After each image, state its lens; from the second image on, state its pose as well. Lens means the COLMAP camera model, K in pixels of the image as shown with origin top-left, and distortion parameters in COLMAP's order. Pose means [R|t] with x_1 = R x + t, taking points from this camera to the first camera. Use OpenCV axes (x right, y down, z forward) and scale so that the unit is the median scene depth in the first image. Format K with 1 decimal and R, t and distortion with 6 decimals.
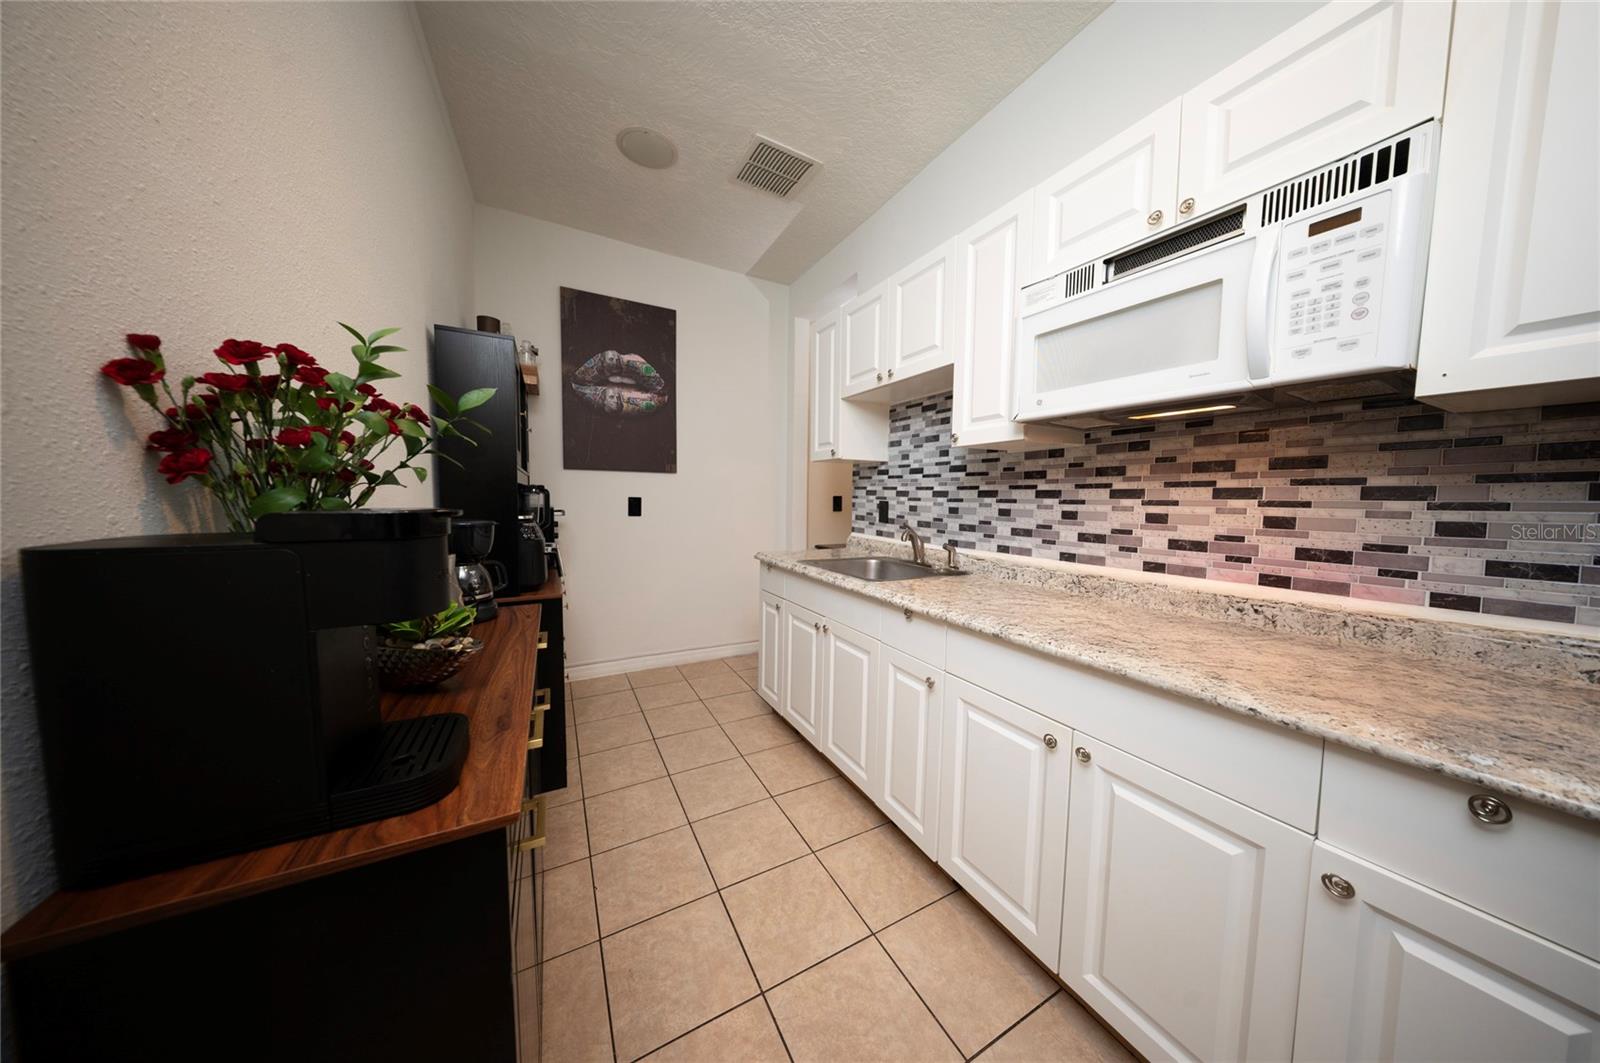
lens RADIAL K [[469.9, 0, 805.5], [0, 469.9, 531.7], [0, 0, 1]] dist [-0.001588, -0.000008]
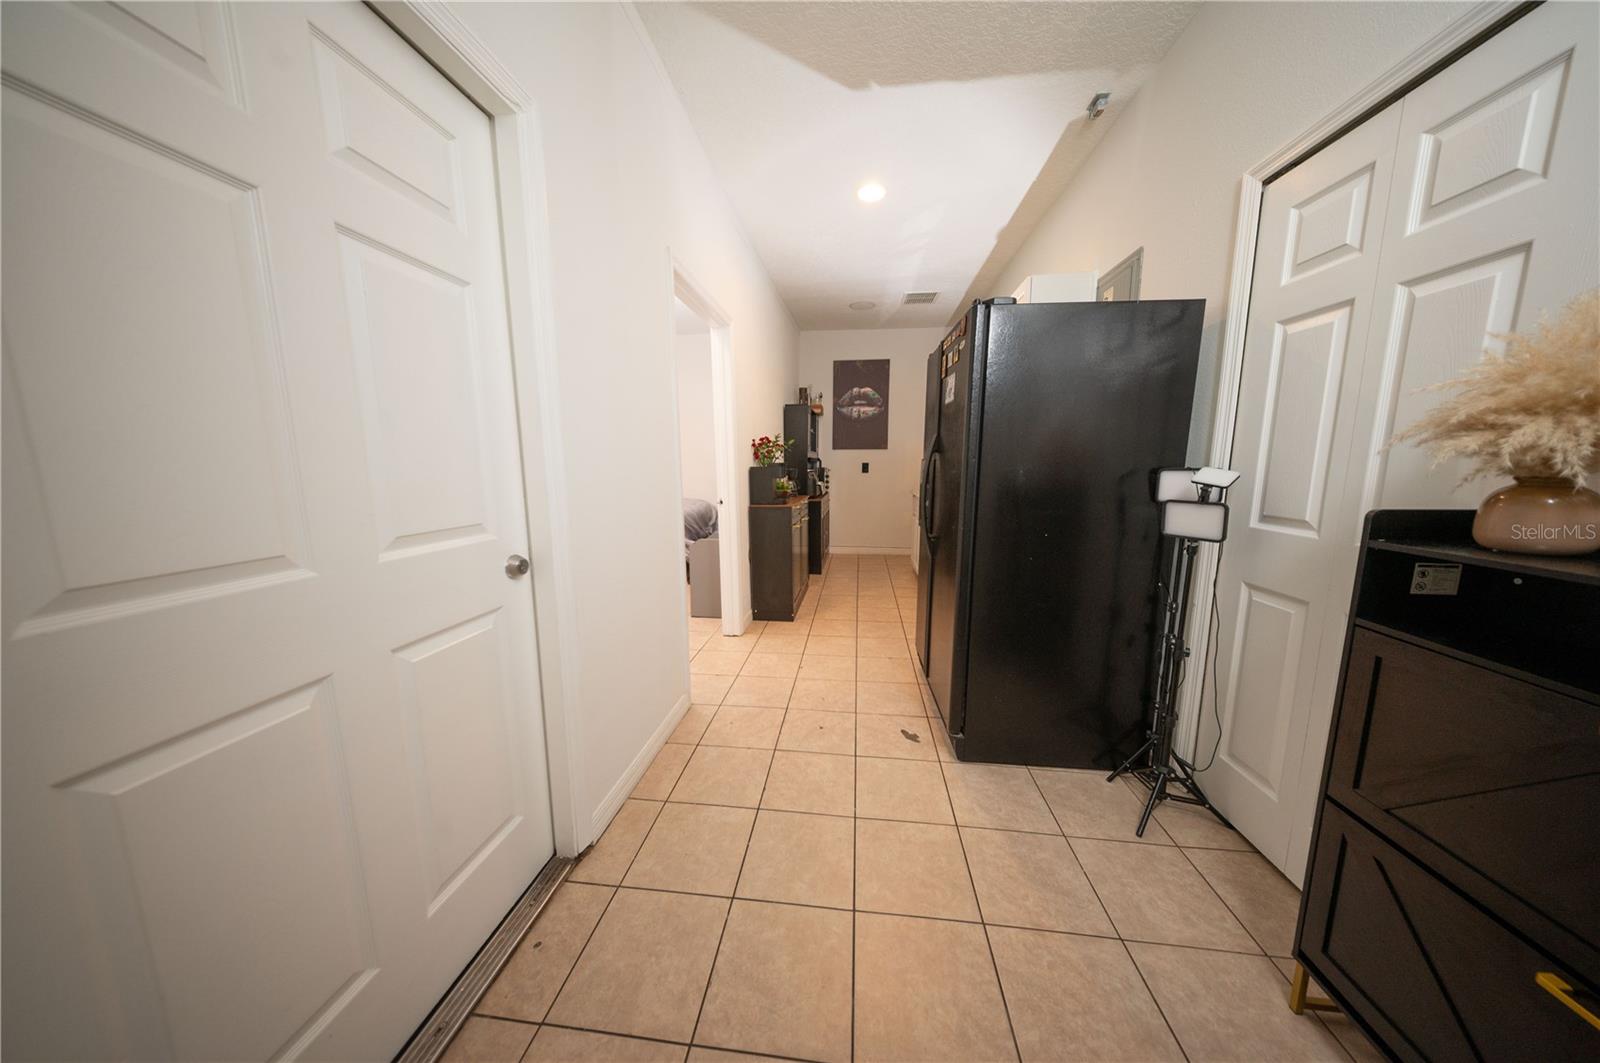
lens RADIAL K [[469.9, 0, 800.3], [0, 469.9, 531.5], [0, 0, 1]] dist [-0.001588, -0.000008]
pose [[0.810430, 0.070655, -0.581559, 0.595429], [-0.032586, 0.996600, 0.075669, 0.074201], [0.584928, -0.042374, 0.809977, -0.769236]]
